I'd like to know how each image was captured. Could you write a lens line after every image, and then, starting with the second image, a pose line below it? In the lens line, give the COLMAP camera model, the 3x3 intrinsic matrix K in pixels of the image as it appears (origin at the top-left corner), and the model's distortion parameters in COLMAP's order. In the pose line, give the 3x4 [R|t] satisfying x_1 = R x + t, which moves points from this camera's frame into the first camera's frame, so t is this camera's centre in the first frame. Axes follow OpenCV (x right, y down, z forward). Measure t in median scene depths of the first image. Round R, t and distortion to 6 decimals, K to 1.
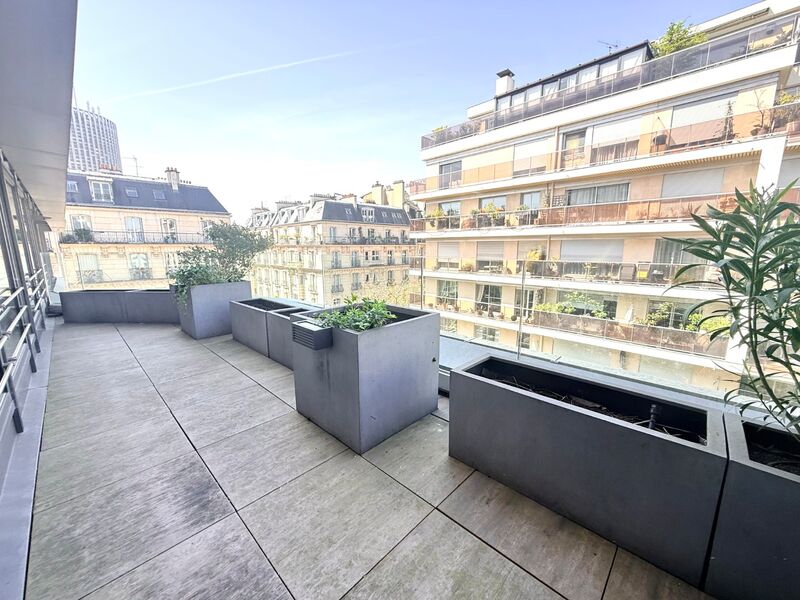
lens RADIAL K [[318.4, 0, 404.1], [0, 318.4, 301.8], [0, 0, 1]] dist [-0.002032, -0.000253]
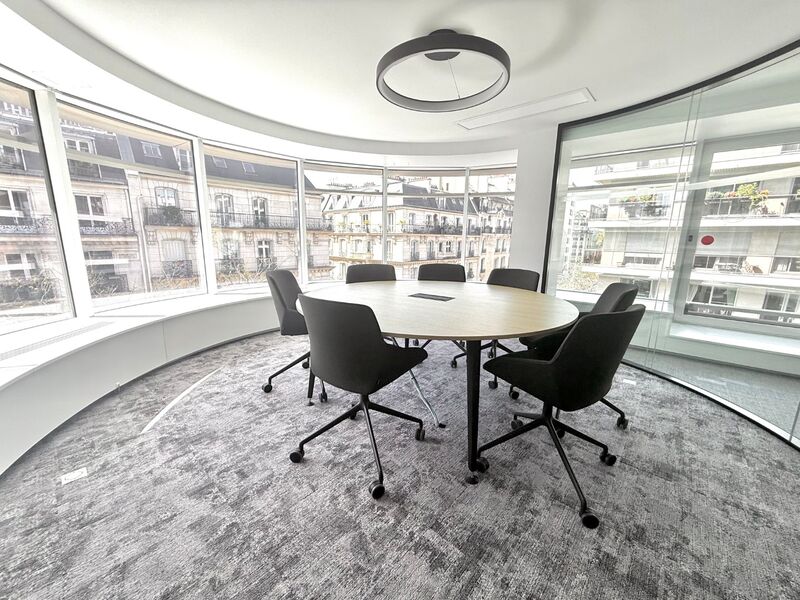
lens RADIAL K [[318.4, 0, 398.3], [0, 318.4, 302.5], [0, 0, 1]] dist [-0.002032, -0.000253]
pose [[0.998312, 0.004984, 0.057869, -0.298025], [-0.006737, 0.999523, 0.030141, -0.014845], [-0.057691, -0.030480, 0.997869, 0.114221]]
